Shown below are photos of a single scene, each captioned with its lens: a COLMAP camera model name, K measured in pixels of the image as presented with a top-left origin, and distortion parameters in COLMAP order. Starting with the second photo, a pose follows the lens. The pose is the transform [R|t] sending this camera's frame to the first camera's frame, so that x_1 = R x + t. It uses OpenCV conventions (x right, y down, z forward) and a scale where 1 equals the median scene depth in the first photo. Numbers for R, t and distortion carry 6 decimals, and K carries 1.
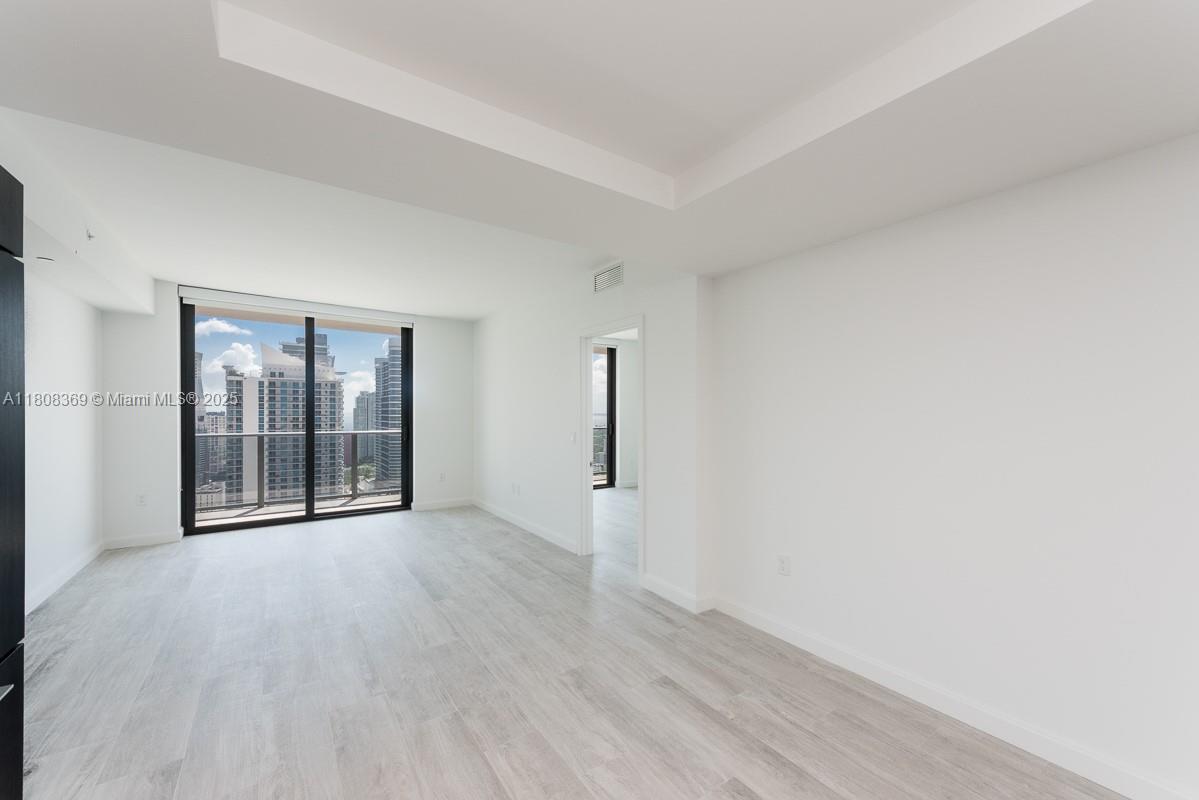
lens RADIAL K [[467.7, 0, 607.4], [0, 467.7, 422.5], [0, 0, 1]] dist [0.002099, 0.000149]
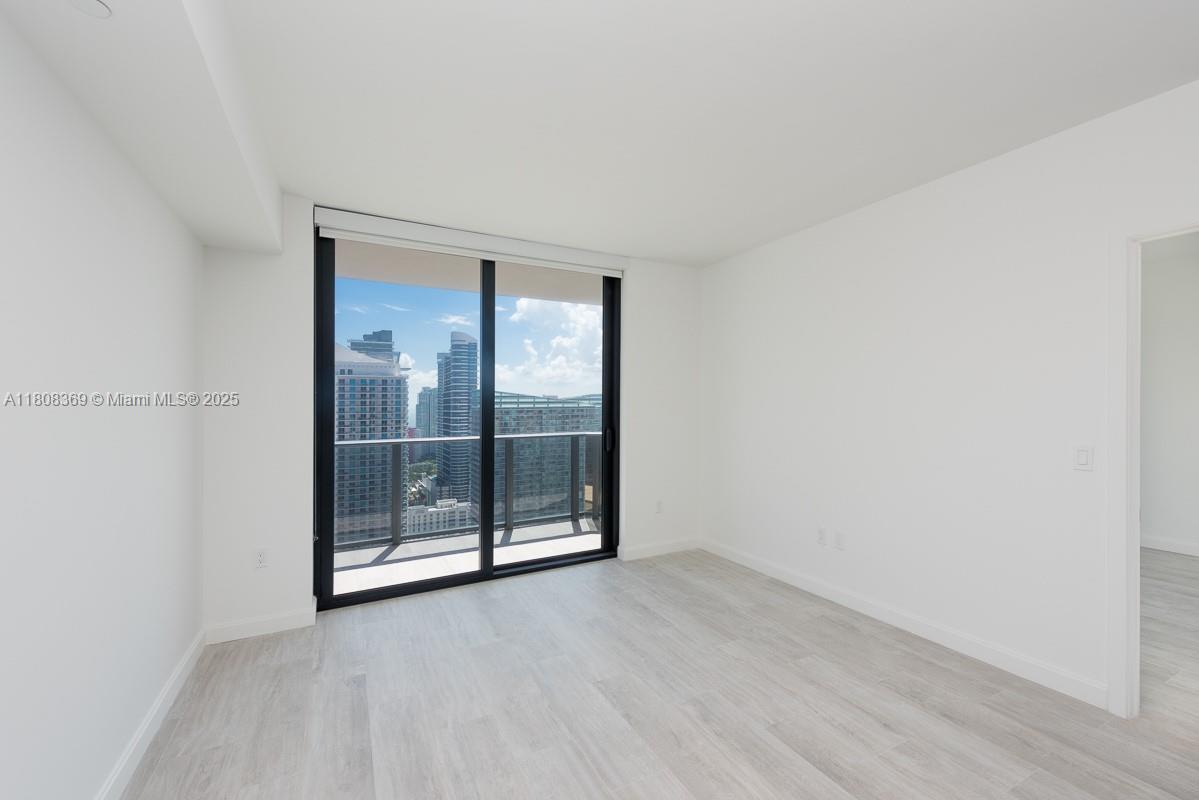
lens RADIAL K [[500.4, 0, 603.8], [0, 500.4, 411.6], [0, 0, 1]] dist [0.009286, -0.000110]
pose [[0.990477, -0.011464, -0.137198, -0.380445], [0.010105, 0.999893, -0.010603, -0.009932], [0.137305, 0.009116, 0.990487, 0.342132]]
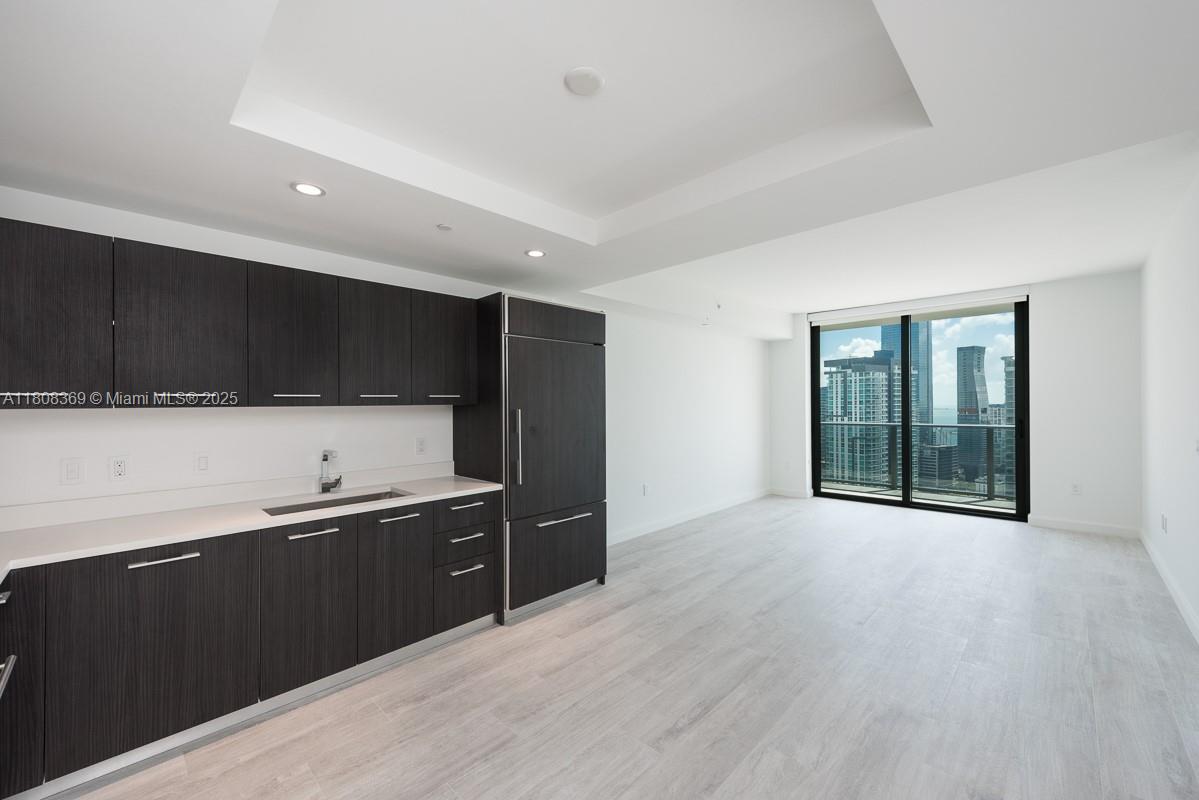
lens RADIAL K [[470.8, 0, 601.3], [0, 470.8, 402.4], [0, 0, 1]] dist [0.002438, -0.000170]
pose [[0.166909, -0.013307, -0.985882, 0.301250], [-0.011855, 0.999810, -0.015502, -0.001485], [0.985901, 0.014275, 0.166720, 0.140547]]
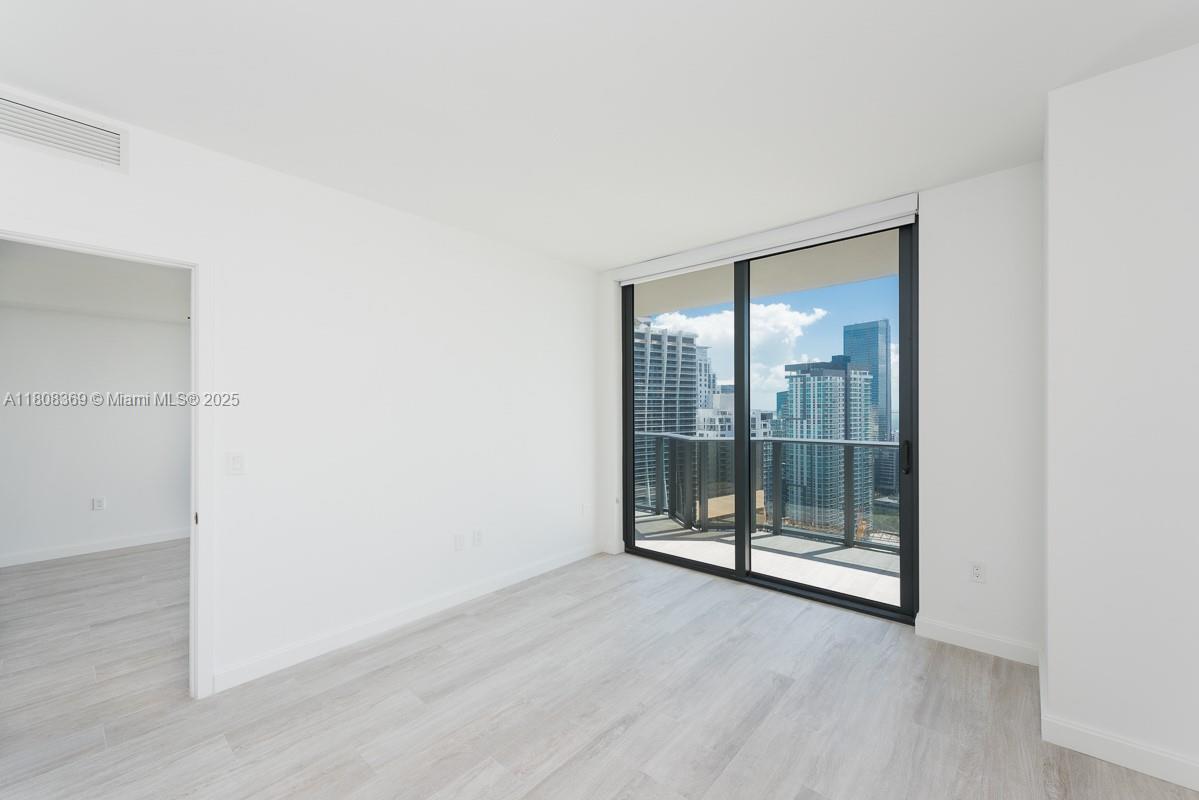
lens RADIAL K [[465.5, 0, 607.9], [0, 465.5, 409.2], [0, 0, 1]] dist [0.018597, -0.000125]
pose [[0.238260, -0.003422, -0.971195, -0.053208], [-0.015080, 0.999860, -0.007222, -0.017077], [0.971084, 0.016366, 0.238176, 0.662258]]
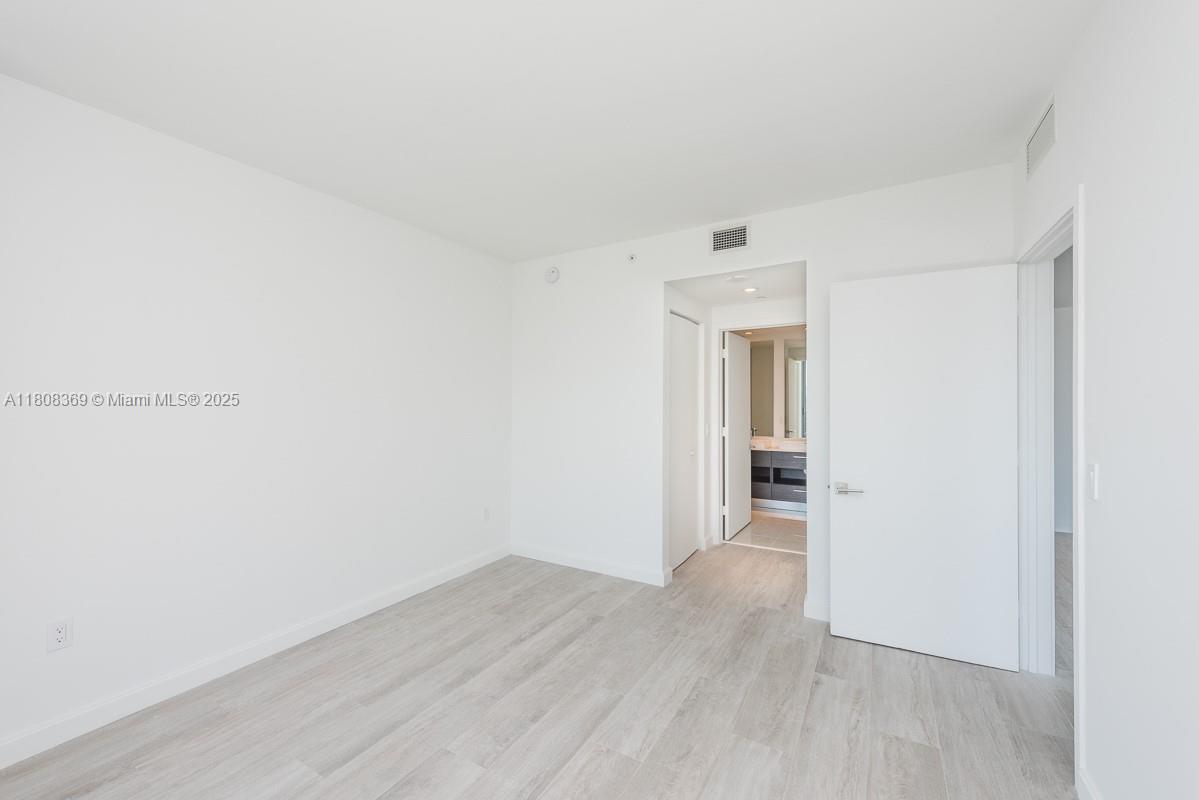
lens RADIAL K [[472.9, 0, 605.2], [0, 472.9, 405.4], [0, 0, 1]] dist [0.023529, -0.008939]
pose [[-0.413142, -0.011822, 0.910590, -0.663344], [0.029715, 0.999208, 0.026455, -0.026803], [-0.910182, 0.037988, -0.412463, 0.809684]]
